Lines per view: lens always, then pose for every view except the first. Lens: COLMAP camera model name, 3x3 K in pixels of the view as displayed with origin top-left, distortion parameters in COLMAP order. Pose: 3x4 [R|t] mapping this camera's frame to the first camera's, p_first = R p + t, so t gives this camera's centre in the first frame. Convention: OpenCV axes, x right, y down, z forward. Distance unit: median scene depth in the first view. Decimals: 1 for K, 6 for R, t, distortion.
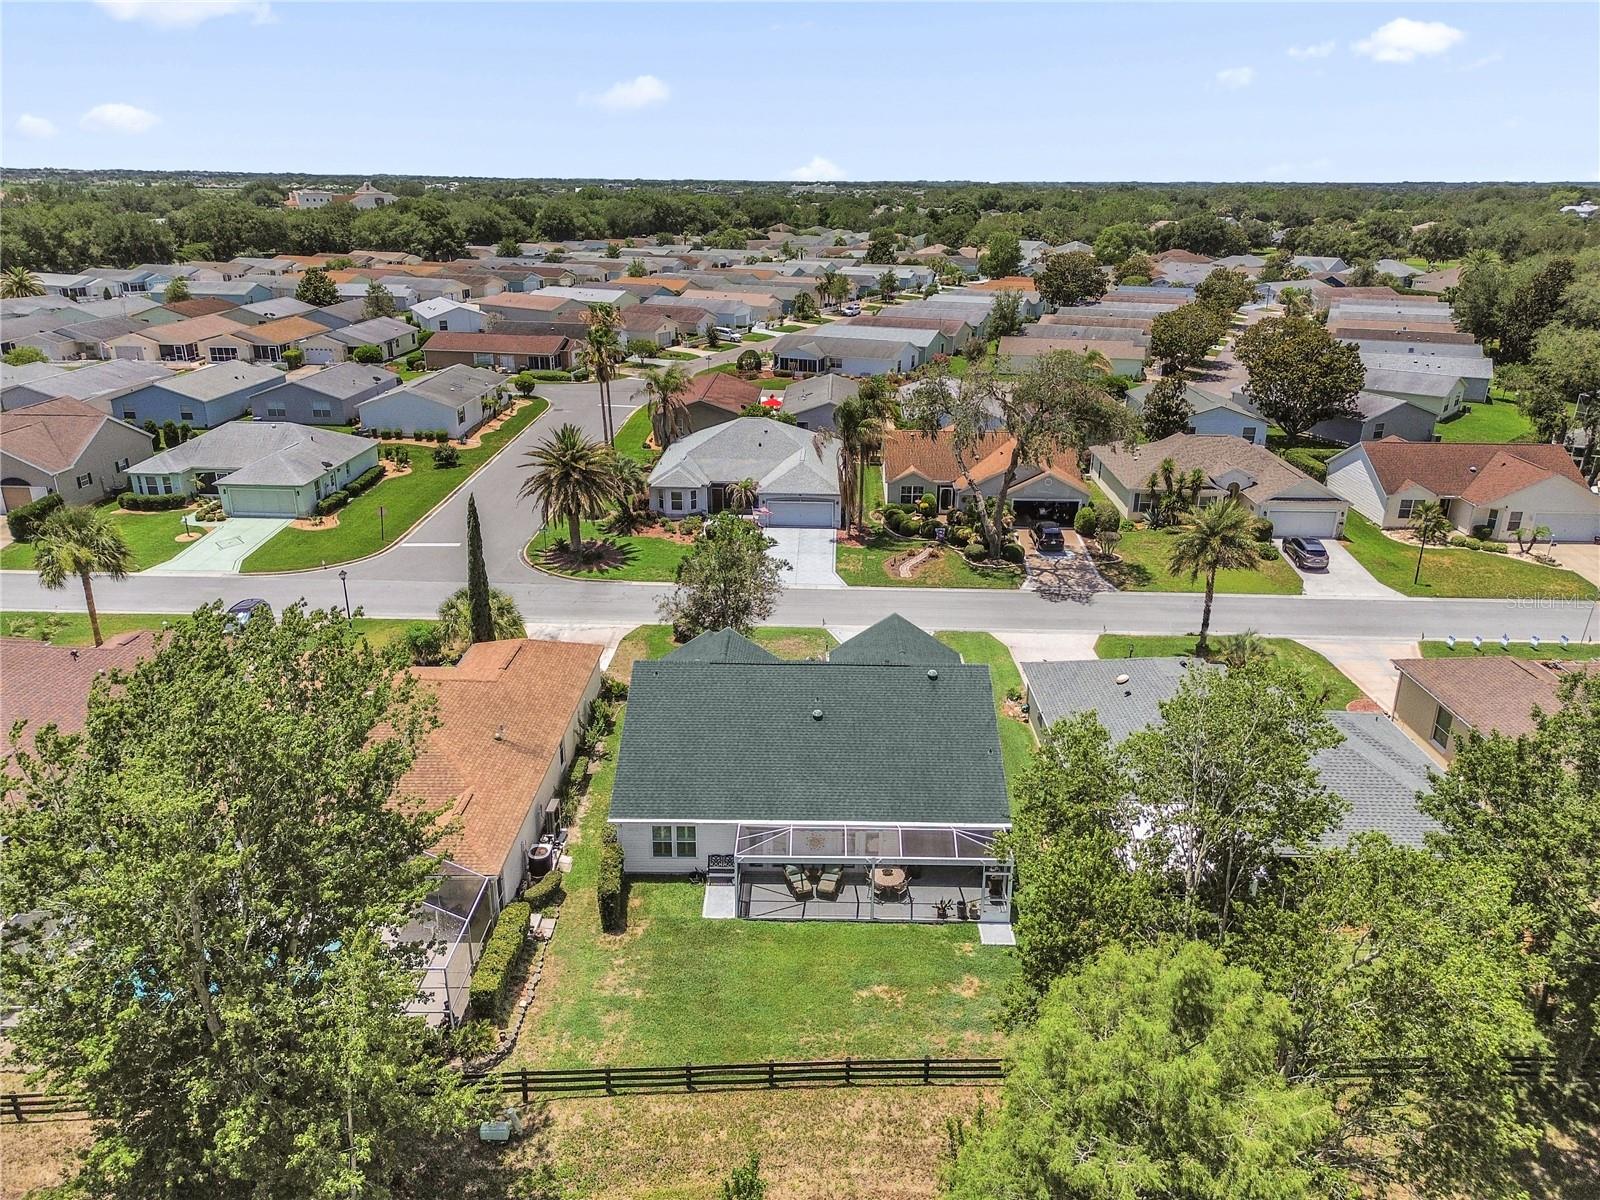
lens RADIAL K [[1128.0, 0, 799.5], [0, 1128.0, 606.0], [0, 0, 1]] dist [0.075259, -0.090980]
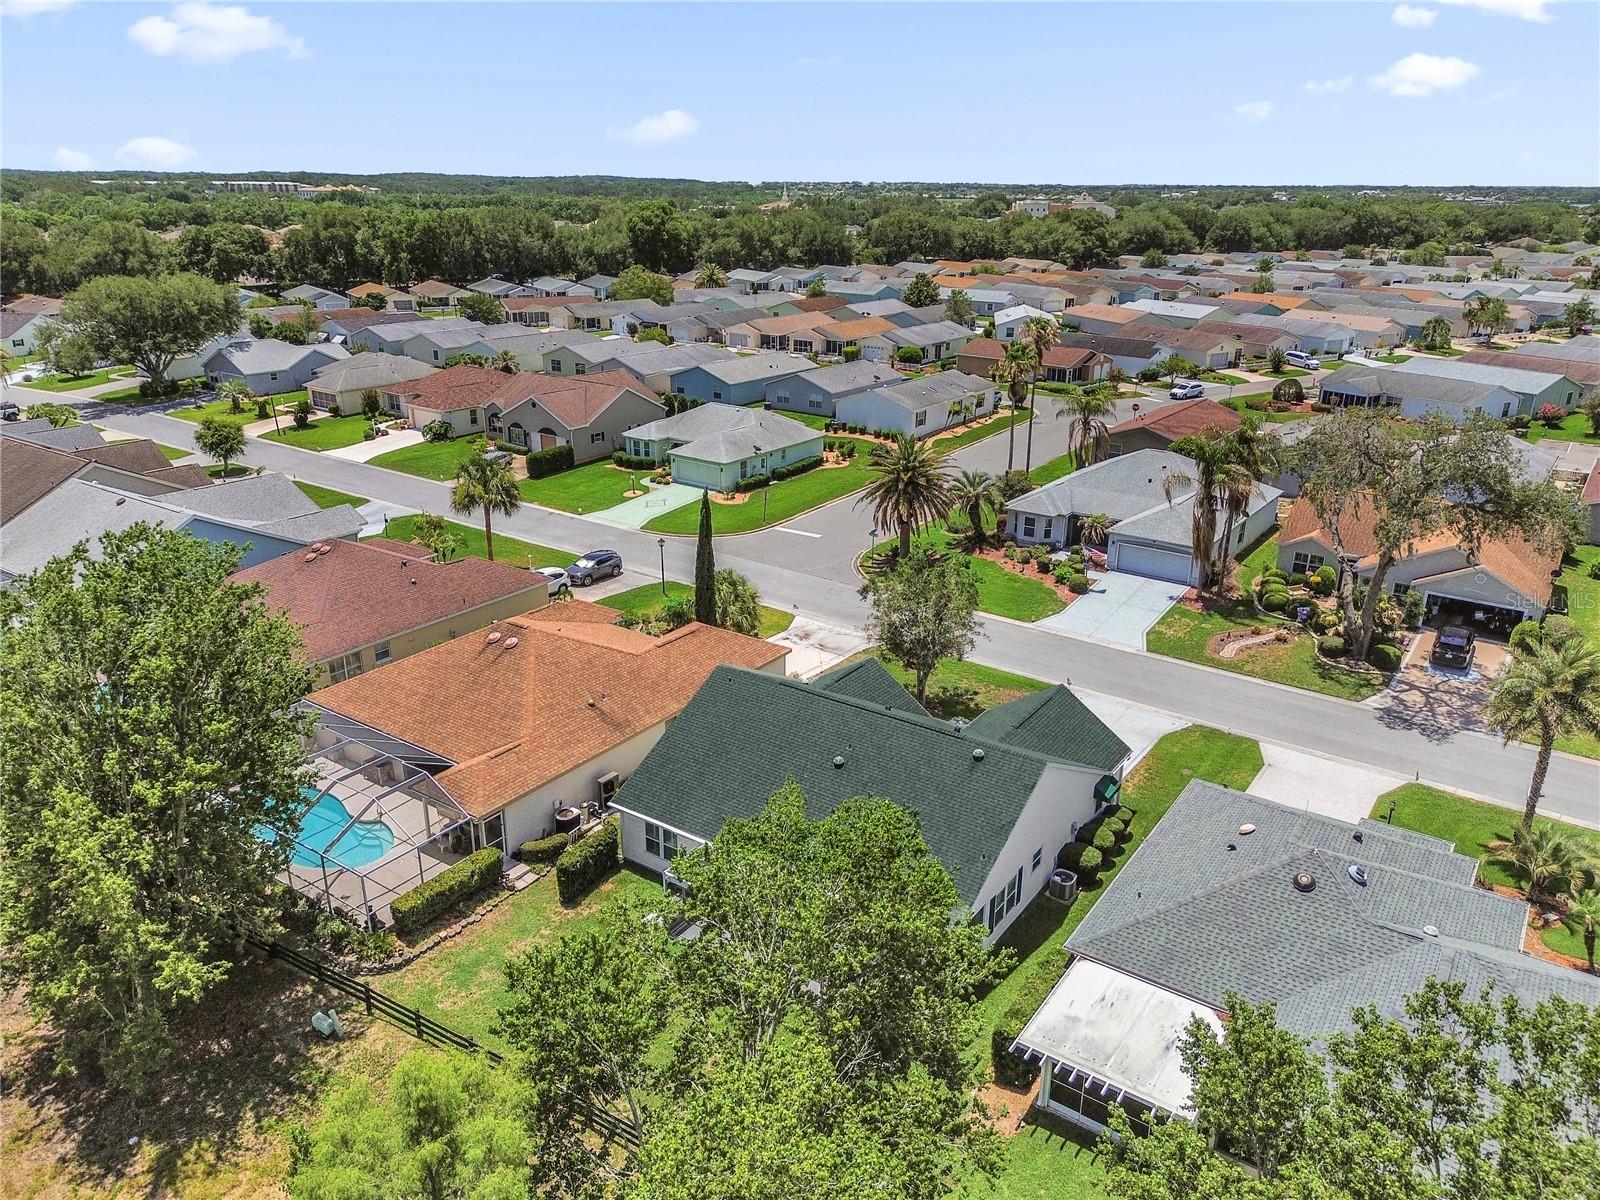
lens RADIAL K [[1128.0, 0, 799.5], [0, 1128.0, 606.0], [0, 0, 1]] dist [0.075259, -0.090980]
pose [[0.826184, 0.193973, -0.528955, 0.228451], [-0.197631, 0.978984, 0.050319, -0.035330], [0.527600, 0.062965, 0.847156, 0.089989]]
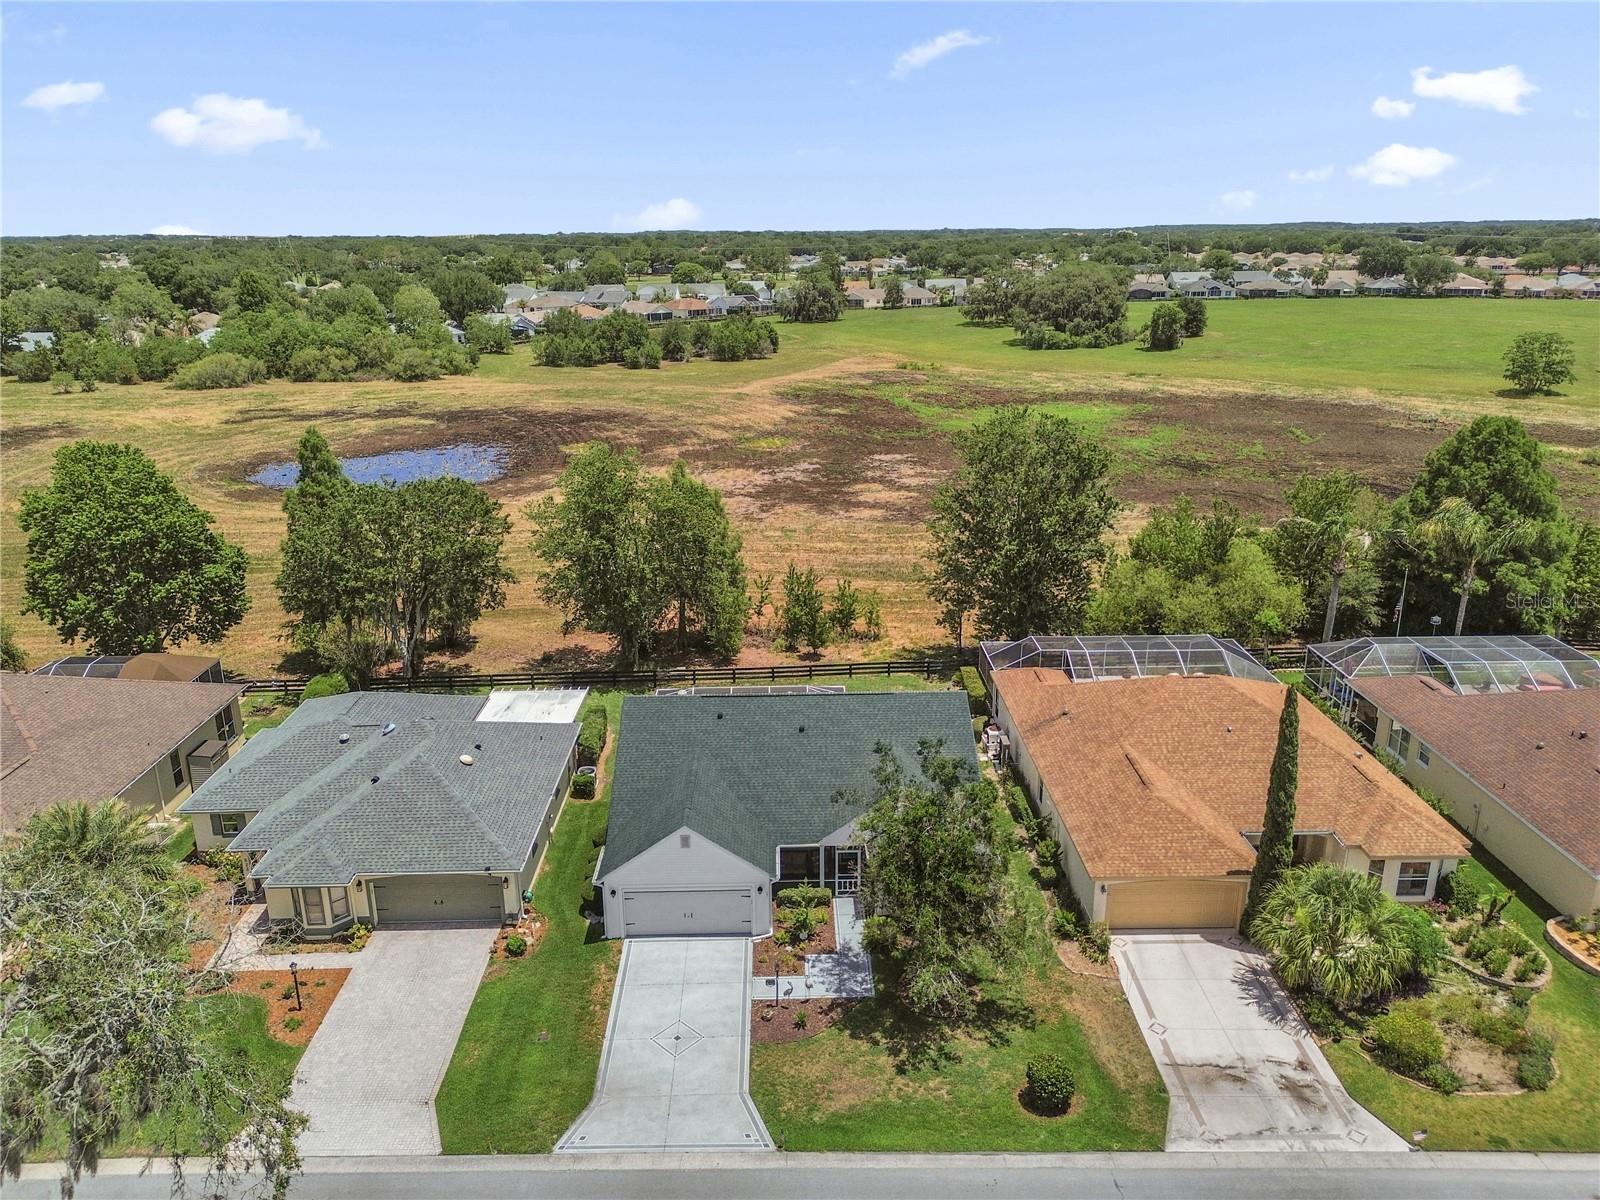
lens RADIAL K [[1128.0, 0, 799.5], [0, 1128.0, 606.0], [0, 0, 1]] dist [0.075259, -0.090980]
pose [[-0.999430, 0.013533, -0.030914, 0.018954], [-0.009102, 0.774022, 0.633094, -0.349611], [0.032496, 0.633015, -0.773458, 0.914709]]
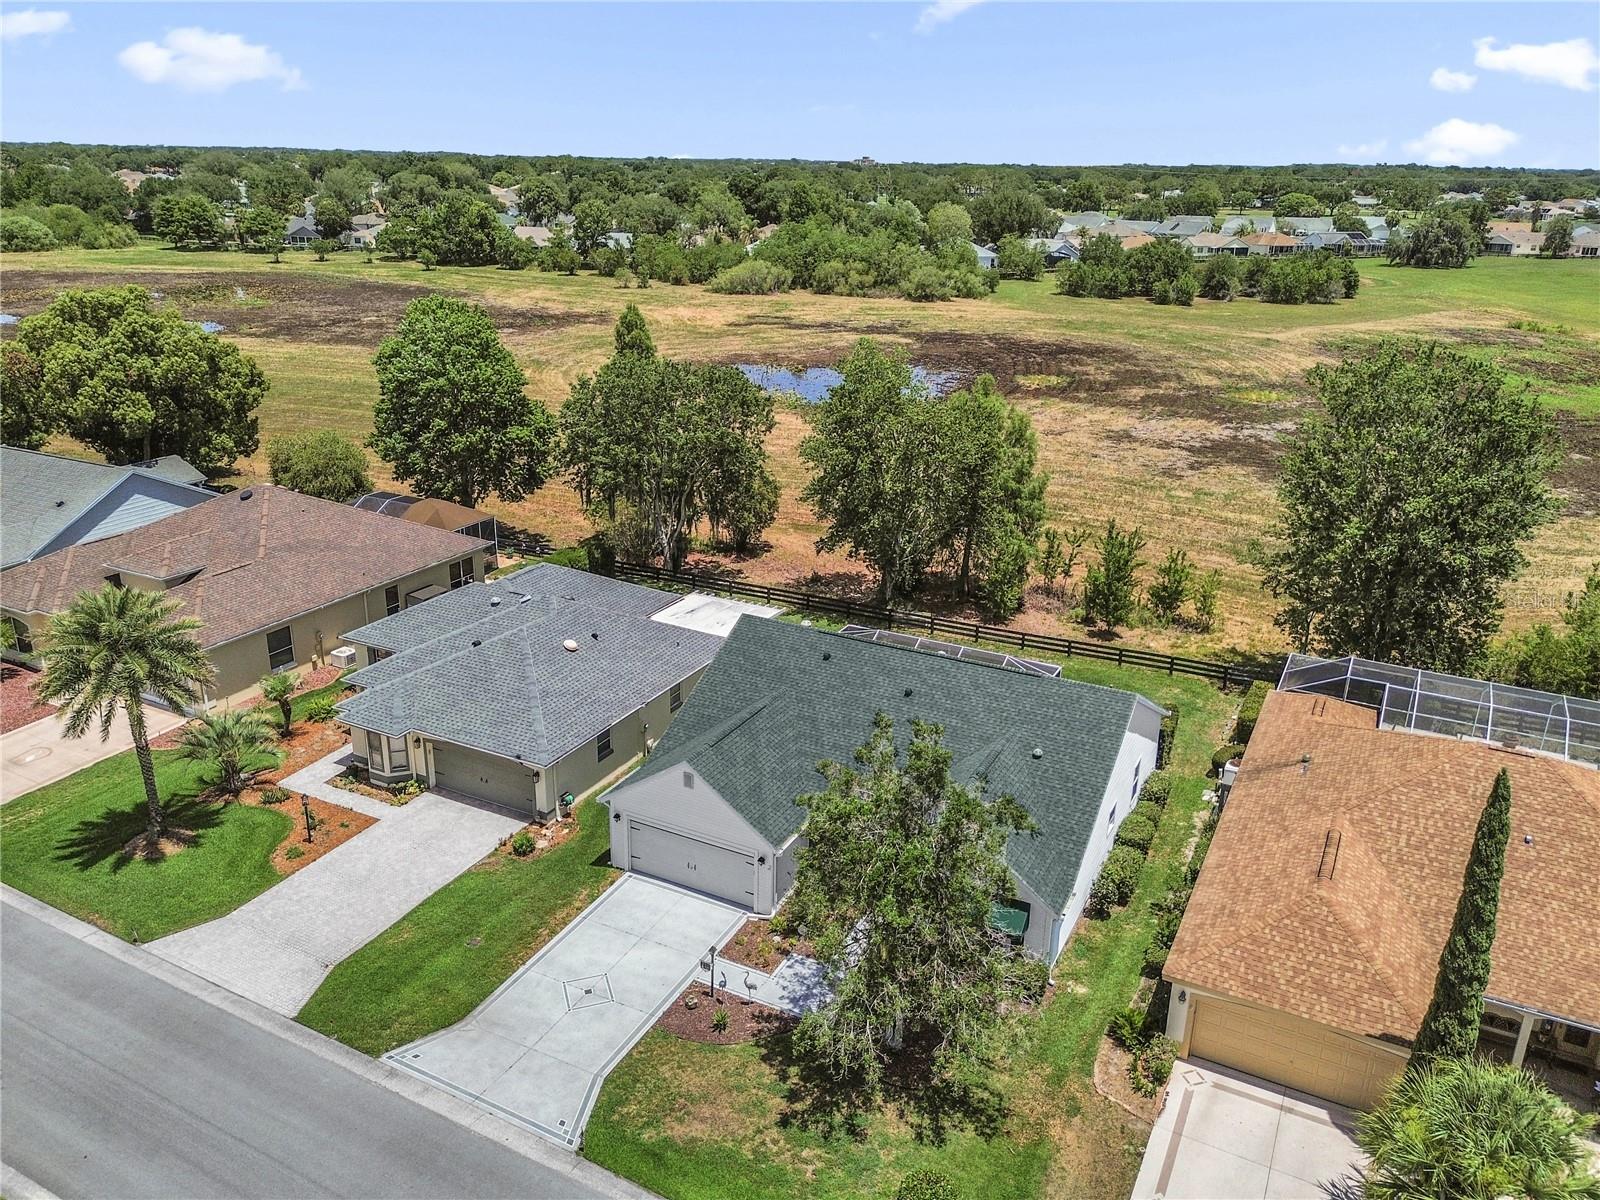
lens RADIAL K [[1191.7, 0, 806.2], [0, 1191.7, 617.8], [0, 0, 1]] dist [0.079601, -0.083997]
pose [[-0.895421, -0.177735, 0.408206, -0.141223], [0.138712, 0.759858, 0.635118, -0.284257], [-0.423061, 0.625321, -0.655739, 0.837504]]
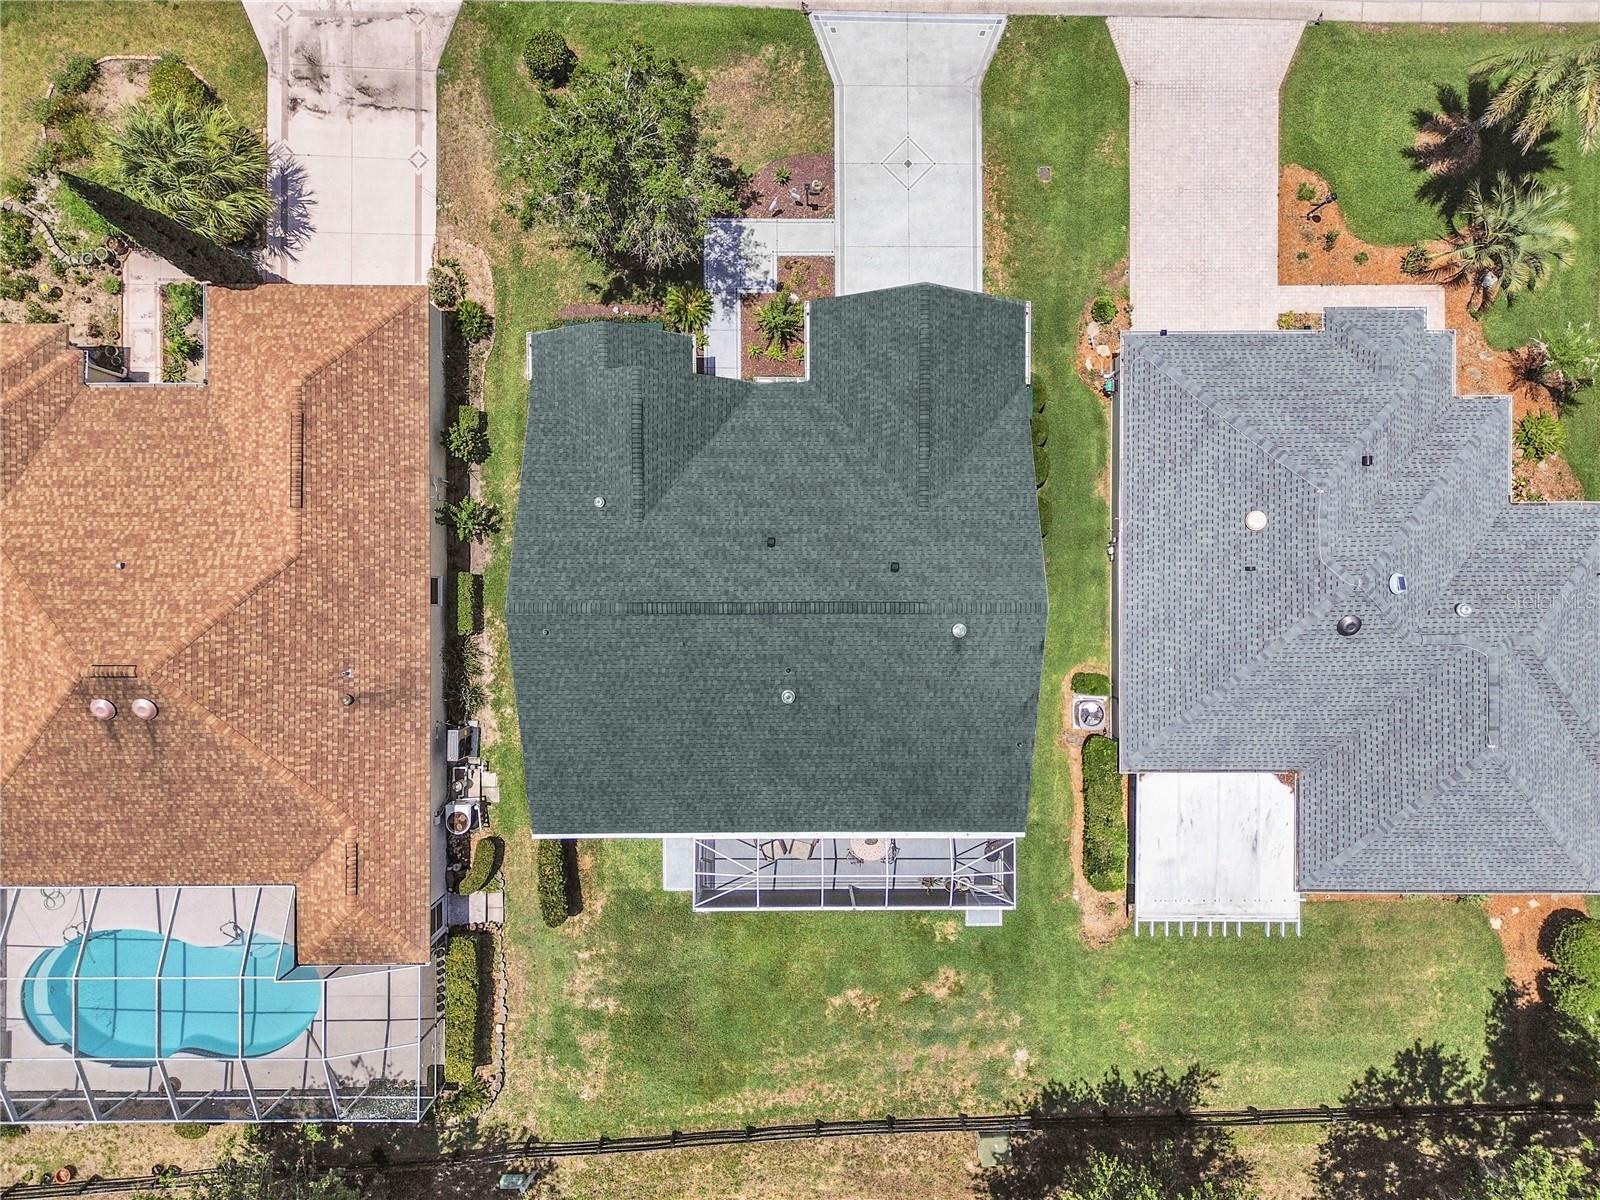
lens RADIAL K [[1128.0, 0, 799.5], [0, 1128.0, 606.0], [0, 0, 1]] dist [0.075259, -0.090980]
pose [[0.999896, -0.013591, -0.004768, 0.013639], [0.009219, 0.349588, 0.936858, -0.293809], [-0.011066, -0.936805, 0.349677, 0.400945]]
